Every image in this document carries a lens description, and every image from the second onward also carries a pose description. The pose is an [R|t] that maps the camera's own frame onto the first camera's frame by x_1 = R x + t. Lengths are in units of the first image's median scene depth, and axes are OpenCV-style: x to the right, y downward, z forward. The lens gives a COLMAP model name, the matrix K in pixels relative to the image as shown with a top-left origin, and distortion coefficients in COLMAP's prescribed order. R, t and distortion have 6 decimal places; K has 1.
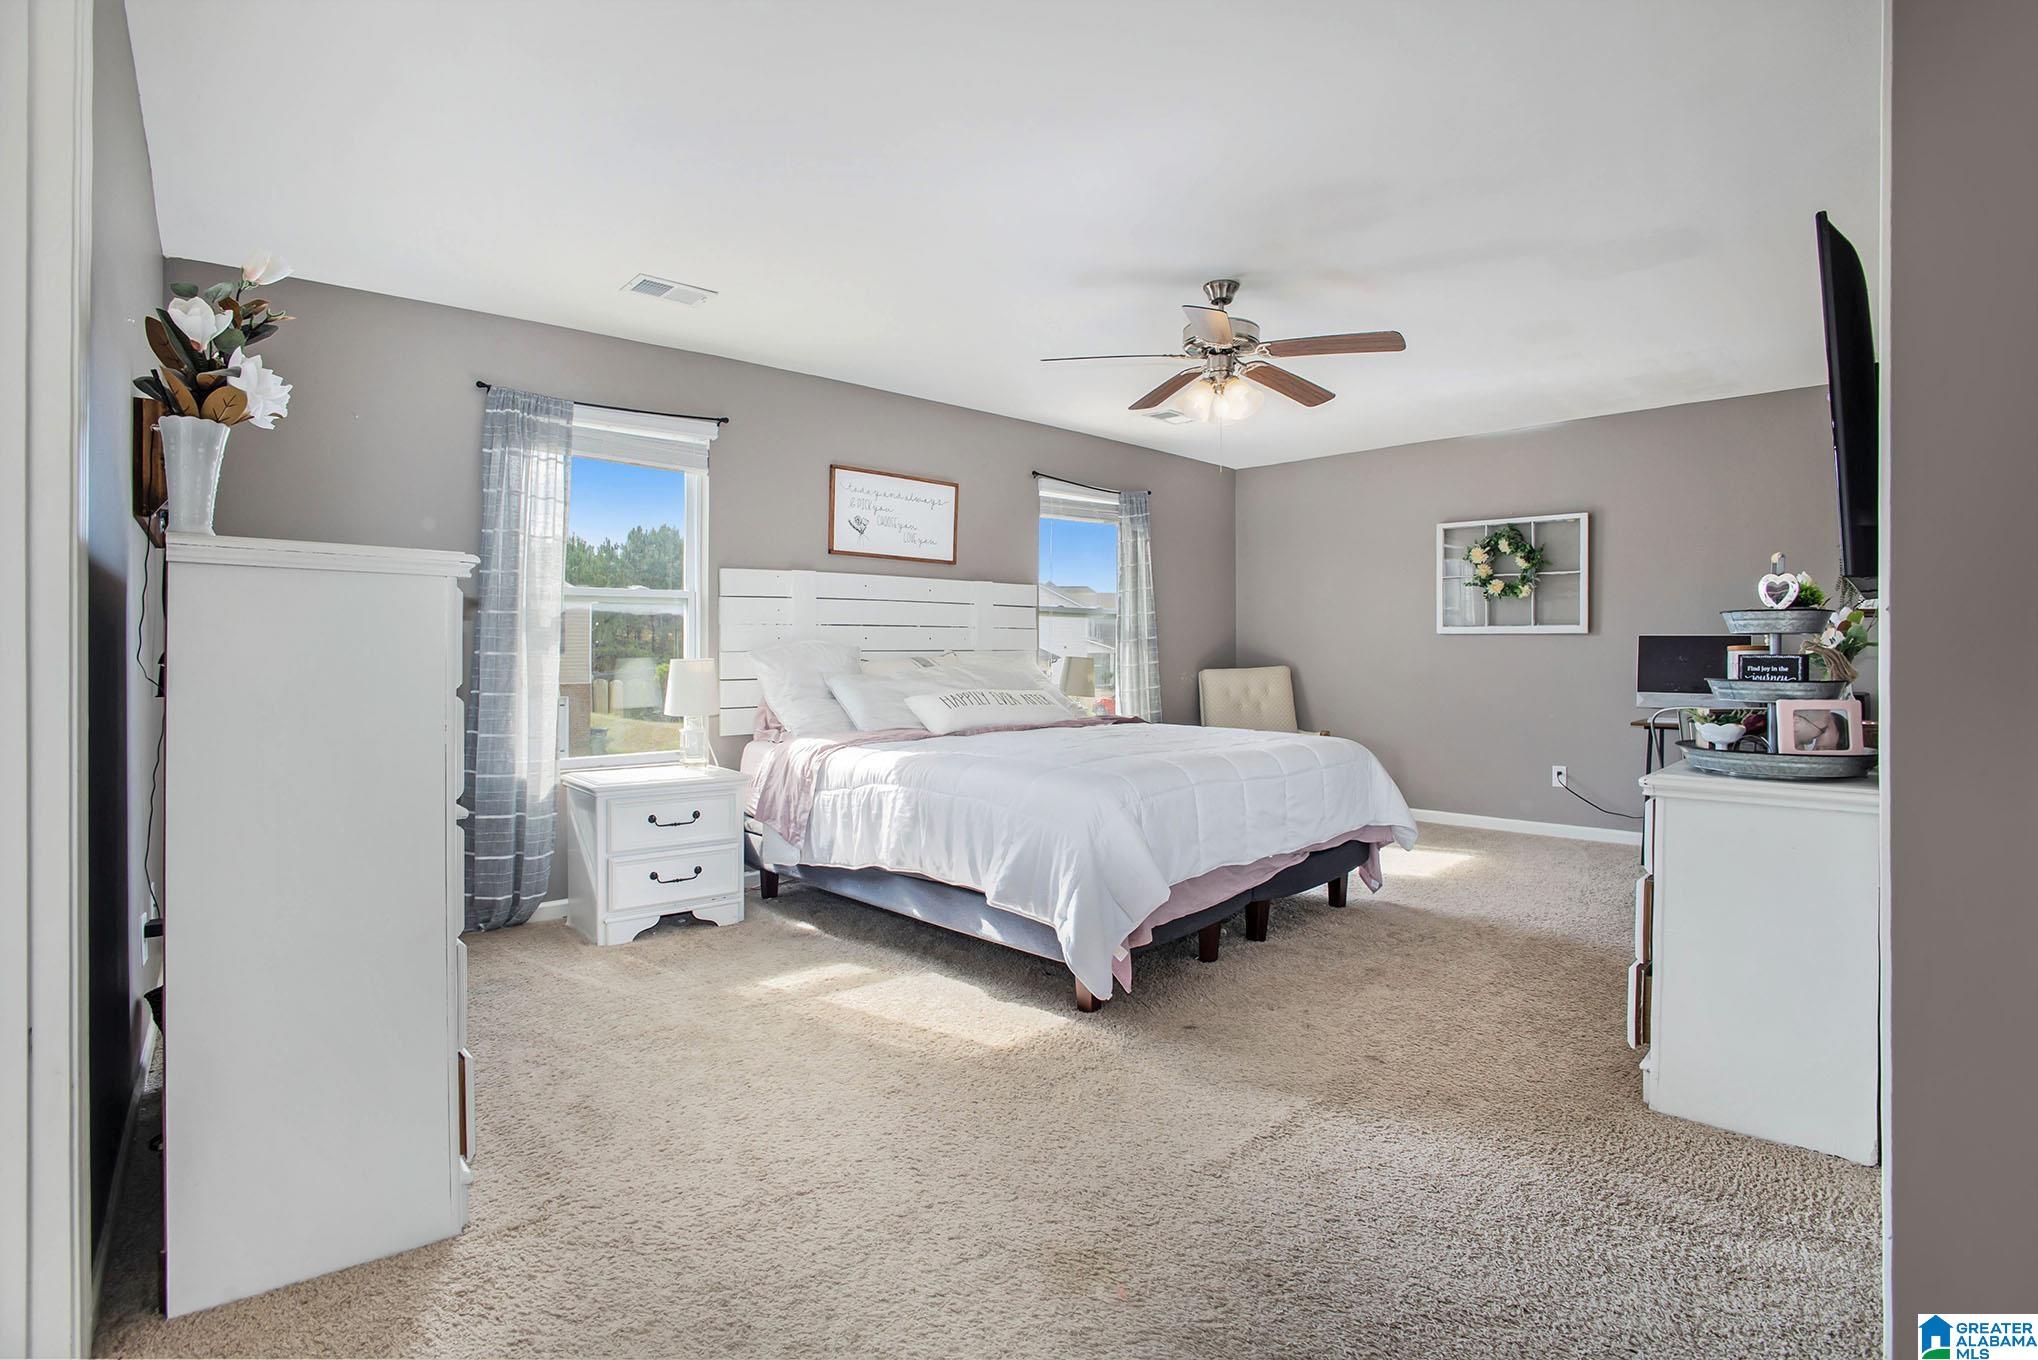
lens RADIAL K [[937.2, 0, 1033.9], [0, 937.2, 686.6], [0, 0, 1]] dist [-0.146207, 0.033378]
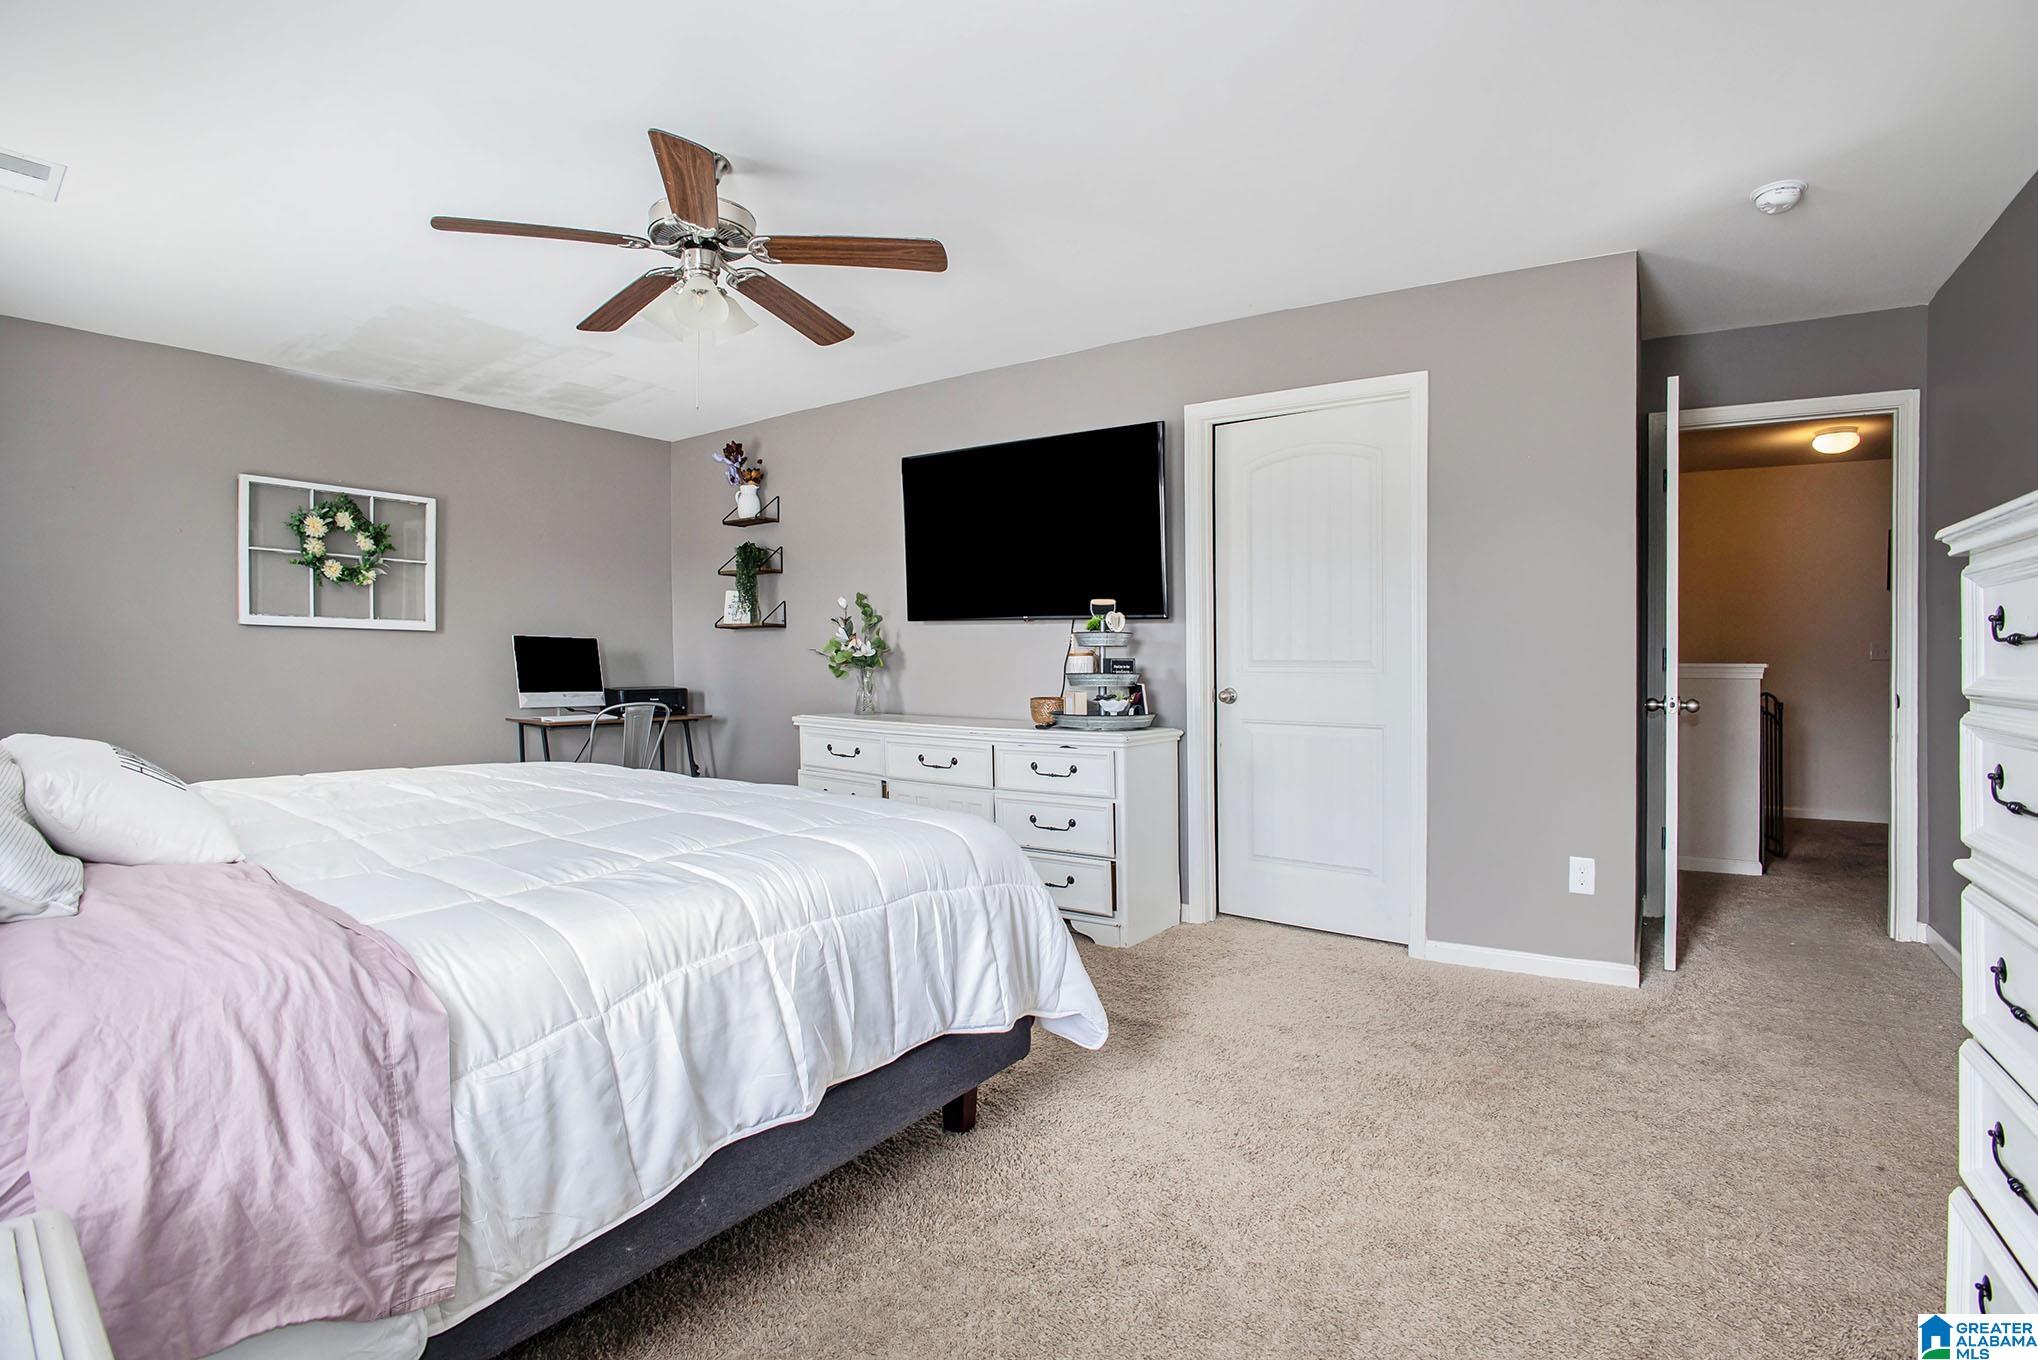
lens RADIAL K [[895.5, 0, 1019.0], [0, 895.5, 680.0], [0, 0, 1]] dist [-0.111530, 0.022404]
pose [[-0.150783, -0.019092, 0.988383, -0.325185], [0.022429, 0.999490, 0.022728, -0.014996], [-0.988312, 0.025596, -0.150278, 0.517866]]
